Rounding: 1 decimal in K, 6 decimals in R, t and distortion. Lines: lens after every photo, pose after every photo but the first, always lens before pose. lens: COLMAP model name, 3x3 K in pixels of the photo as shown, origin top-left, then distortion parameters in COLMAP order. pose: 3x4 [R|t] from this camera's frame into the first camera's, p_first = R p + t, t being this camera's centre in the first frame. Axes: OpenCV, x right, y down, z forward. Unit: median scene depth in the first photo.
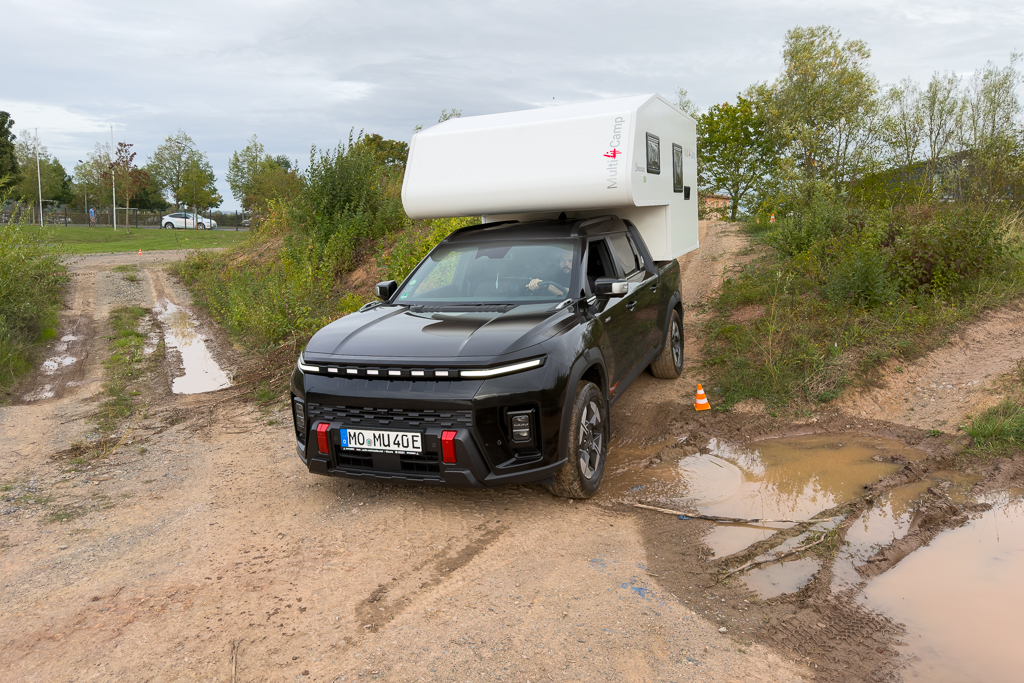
lens RADIAL K [[672.5, 0, 519.4], [0, 672.5, 310.0], [0, 0, 1]] dist [0.050930, -0.001828]
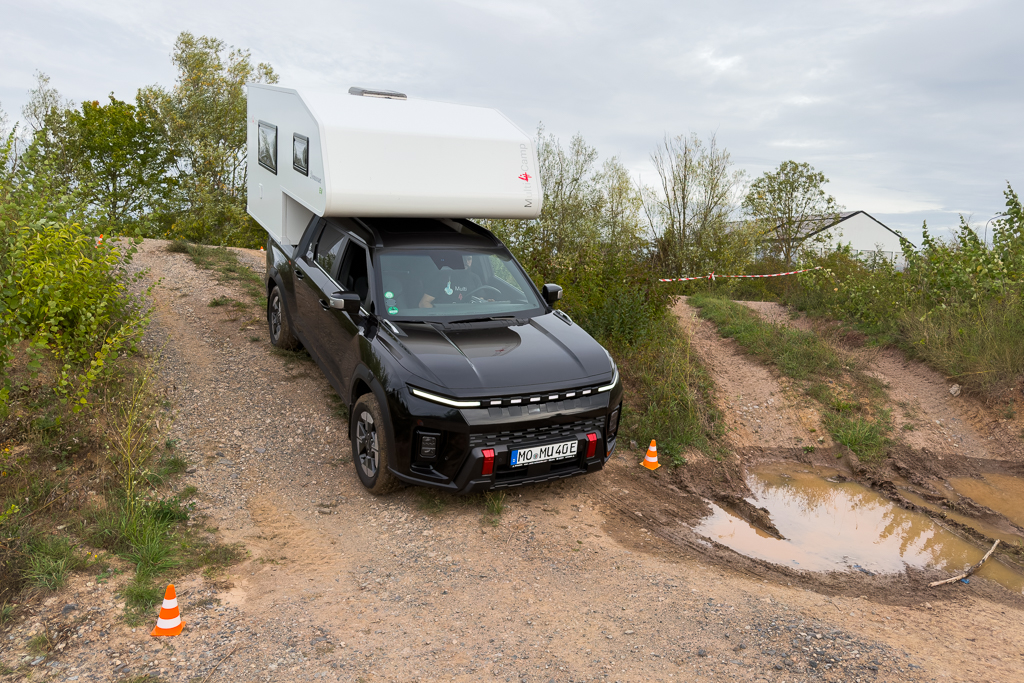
lens RADIAL K [[672.5, 0, 508.9], [0, 672.5, 337.7], [0, 0, 1]] dist [0.050930, -0.001828]
pose [[0.667193, -0.110146, 0.736696, -1.110186], [-0.026975, 0.984785, 0.171668, -0.216395], [-0.744396, -0.134408, 0.654071, 0.276511]]
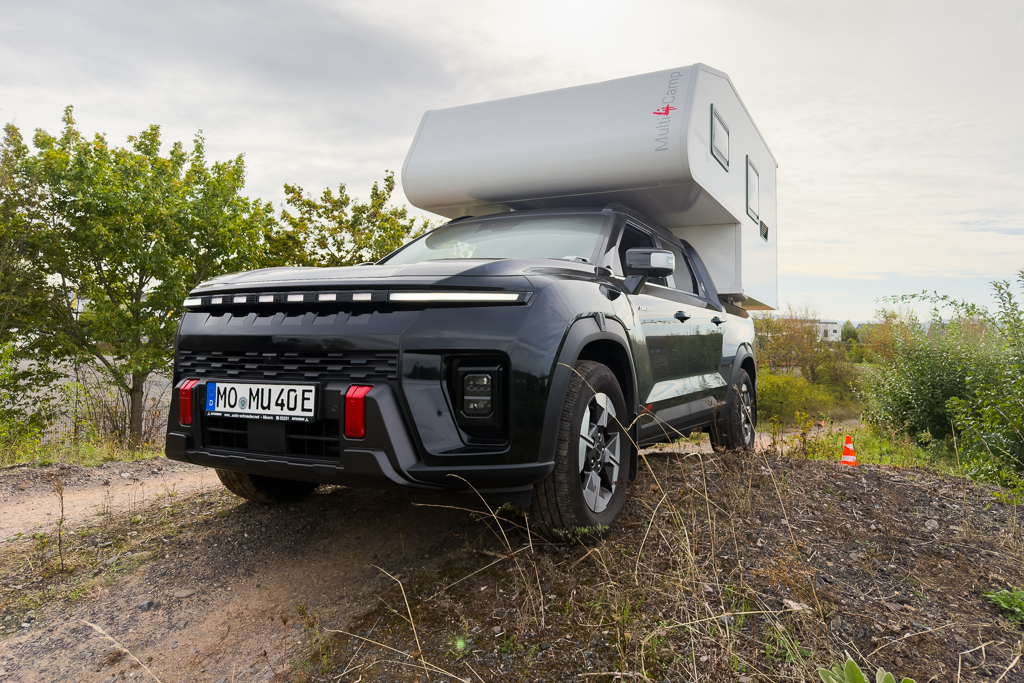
lens RADIAL K [[672.5, 0, 521.7], [0, 672.5, 321.1], [0, 0, 1]] dist [0.050930, -0.001828]
pose [[0.992642, 0.063859, -0.102875, 0.099276], [-0.080845, 0.982039, -0.170479, 0.206676], [0.090140, 0.177542, 0.979976, 0.380316]]
